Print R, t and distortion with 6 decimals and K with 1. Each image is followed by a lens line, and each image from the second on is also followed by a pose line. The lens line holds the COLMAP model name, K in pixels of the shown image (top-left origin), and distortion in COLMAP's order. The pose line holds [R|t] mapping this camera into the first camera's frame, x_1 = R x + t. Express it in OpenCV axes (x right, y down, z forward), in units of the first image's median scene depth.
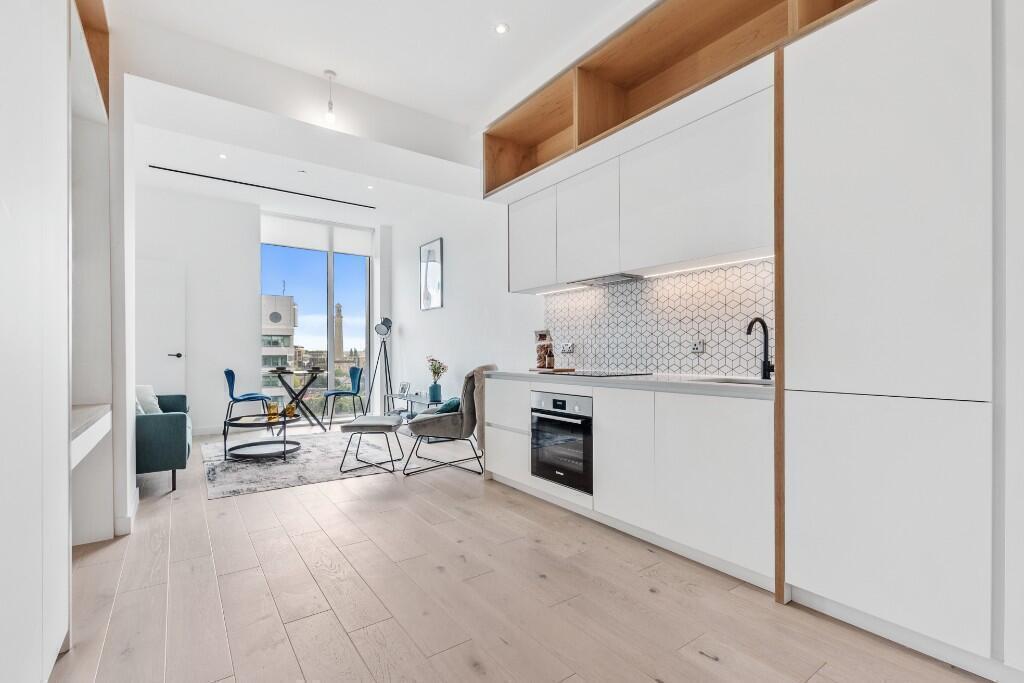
lens RADIAL K [[459.7, 0, 508.1], [0, 459.7, 352.0], [0, 0, 1]] dist [-0.000075, 0.000300]
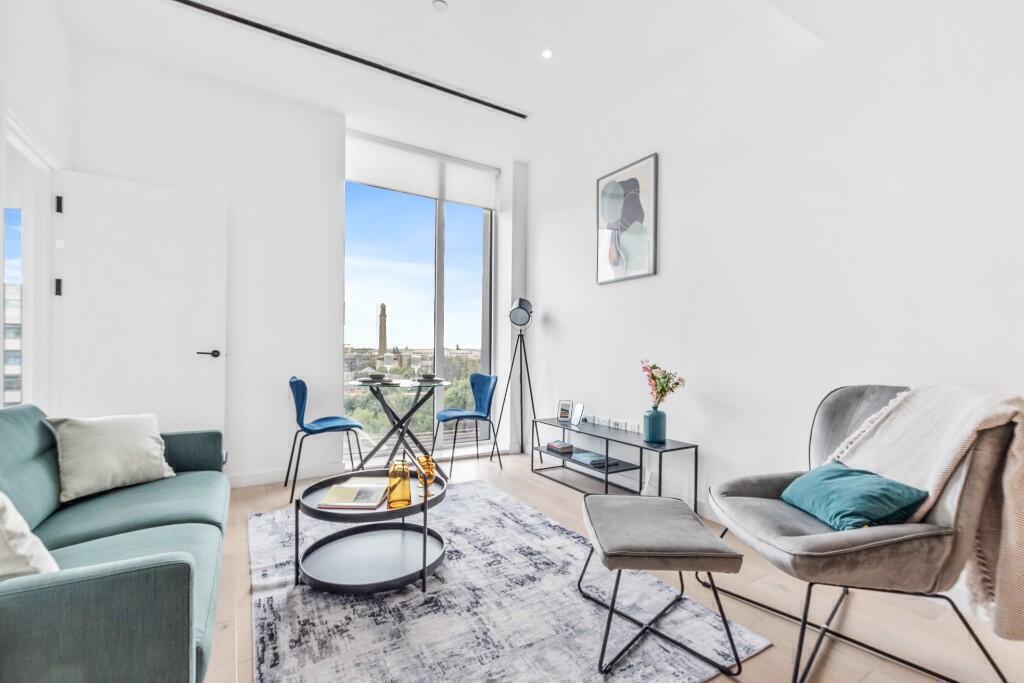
lens RADIAL K [[459.7, 0, 512.6], [0, 459.7, 345.1], [0, 0, 1]] dist [-0.000075, 0.000300]
pose [[0.997000, 0.009144, -0.076865, -0.268839], [-0.010145, 0.999869, -0.012644, -0.000232], [0.076739, 0.013386, 0.996961, 0.406586]]
